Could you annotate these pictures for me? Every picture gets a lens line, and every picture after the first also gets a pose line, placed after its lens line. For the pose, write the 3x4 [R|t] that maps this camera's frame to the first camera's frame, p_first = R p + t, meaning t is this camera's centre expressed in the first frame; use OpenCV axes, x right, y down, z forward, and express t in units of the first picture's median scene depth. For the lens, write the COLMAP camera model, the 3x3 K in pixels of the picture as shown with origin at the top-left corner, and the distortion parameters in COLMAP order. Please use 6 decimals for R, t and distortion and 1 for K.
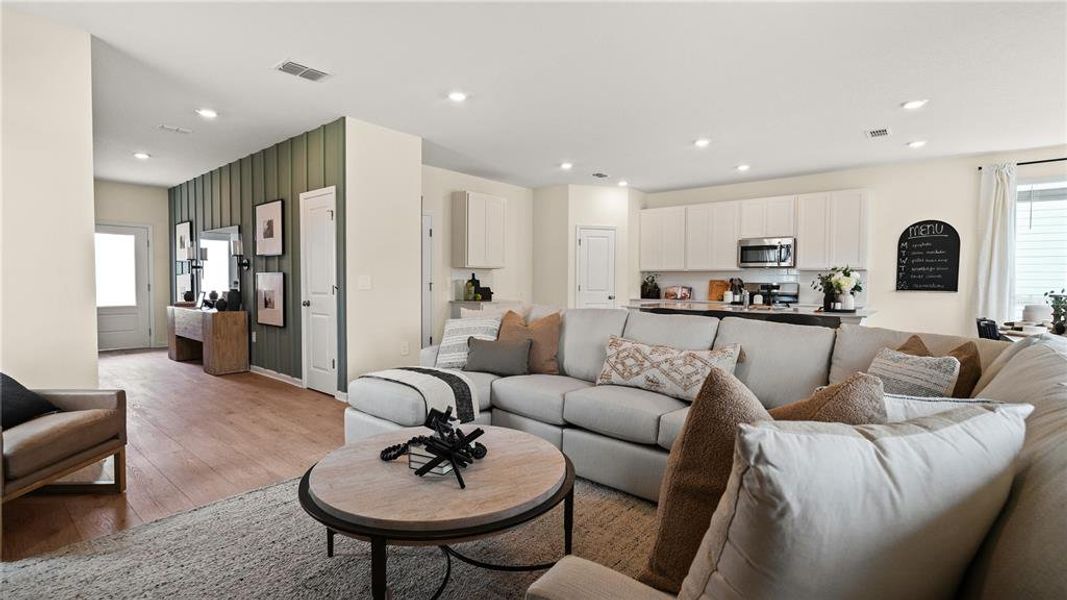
lens RADIAL K [[489.3, 0, 534.2], [0, 489.3, 295.2], [0, 0, 1]] dist [-0.000563, -0.000303]
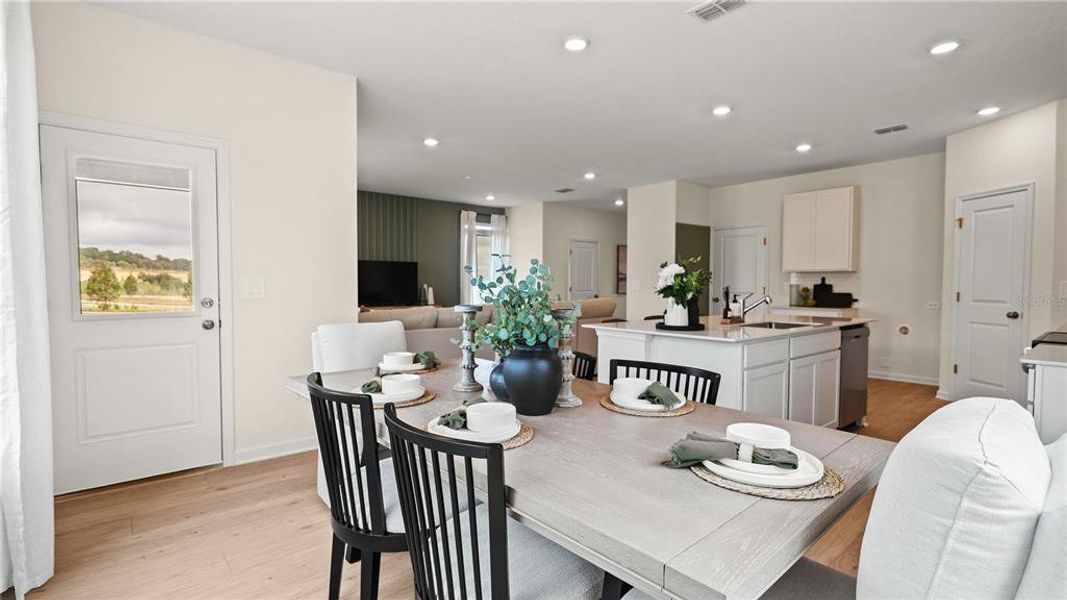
lens RADIAL K [[489.3, 0, 534.2], [0, 489.3, 295.2], [0, 0, 1]] dist [-0.000563, -0.000303]
pose [[-0.125505, 0.013337, -0.992003, 0.835228], [-0.042491, 0.998920, 0.018806, -0.005417], [0.991183, 0.044512, -0.124802, 0.569103]]
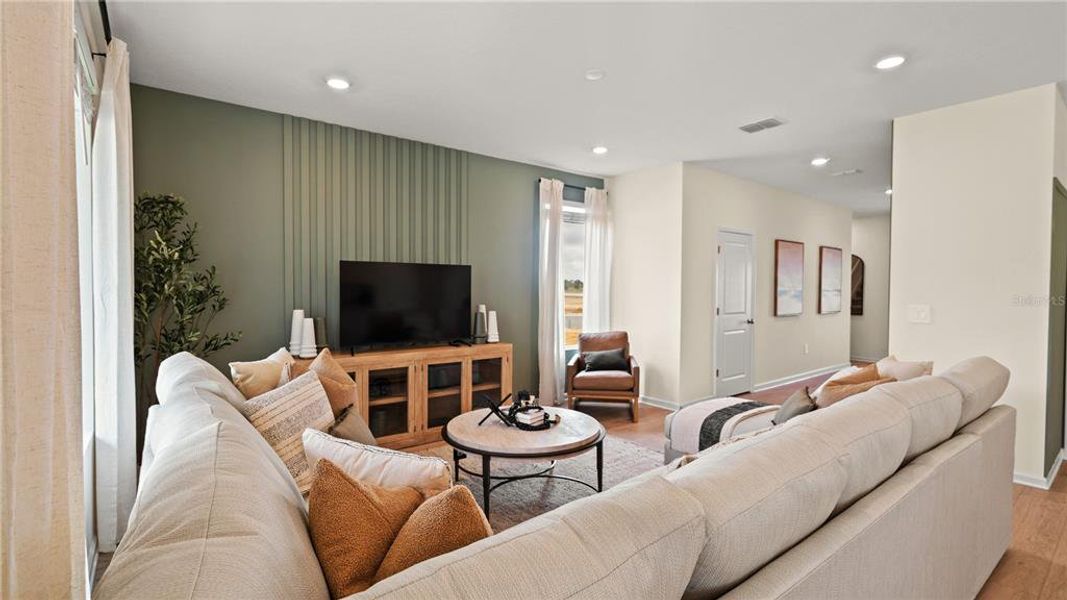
lens RADIAL K [[489.3, 0, 534.2], [0, 489.3, 295.2], [0, 0, 1]] dist [-0.000563, -0.000303]
pose [[-0.175907, 0.006525, -0.984385, 0.364115], [-0.047633, 0.998750, 0.015132, -0.024118], [0.983254, 0.049551, -0.175377, 0.356336]]
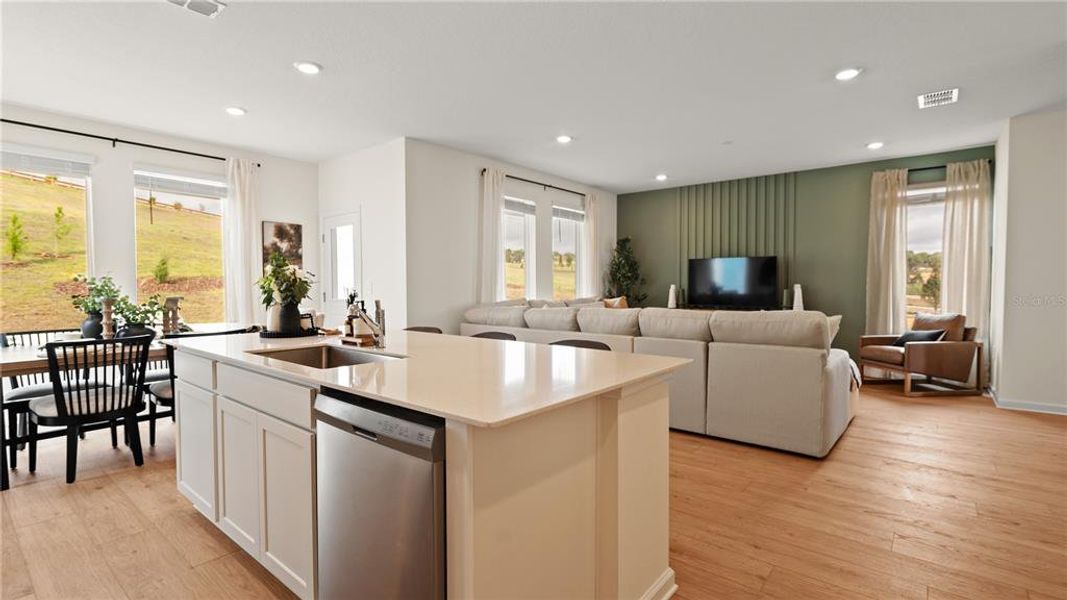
lens RADIAL K [[489.3, 0, 534.2], [0, 489.3, 295.2], [0, 0, 1]] dist [-0.000563, -0.000303]
pose [[-0.999429, -0.005266, -0.033386, 0.241929], [-0.007560, 0.997590, 0.068978, -0.034788], [0.032942, 0.069191, -0.997059, 1.021667]]
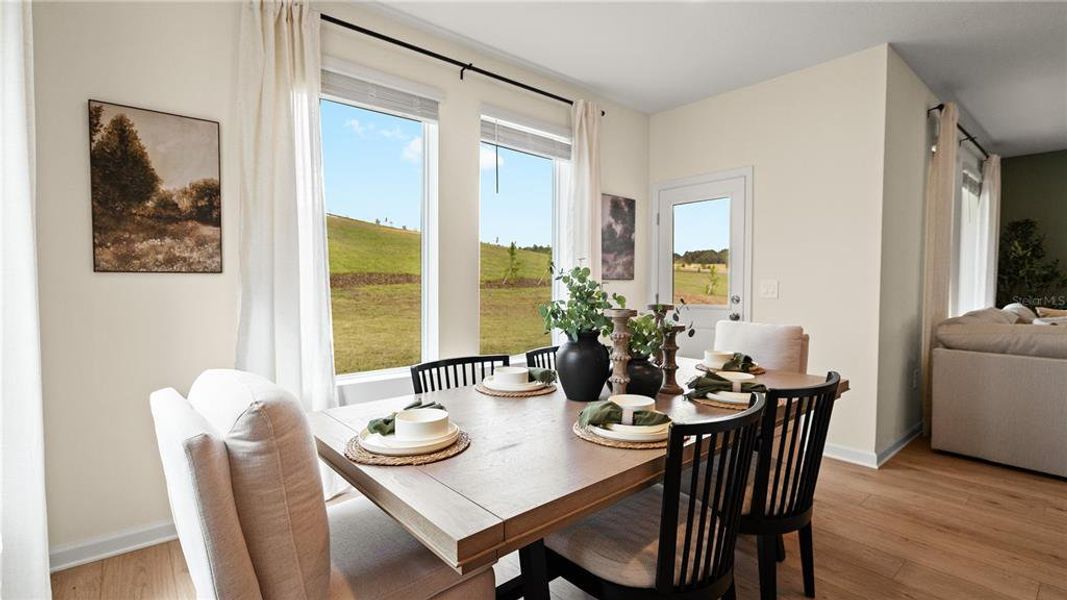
lens RADIAL K [[489.3, 0, 534.2], [0, 489.3, 295.2], [0, 0, 1]] dist [-0.000563, -0.000303]
pose [[-0.991631, -0.020717, 0.127430, 0.638128], [-0.011540, 0.997313, 0.072340, -0.020162], [-0.128587, 0.070264, -0.989206, 0.794591]]
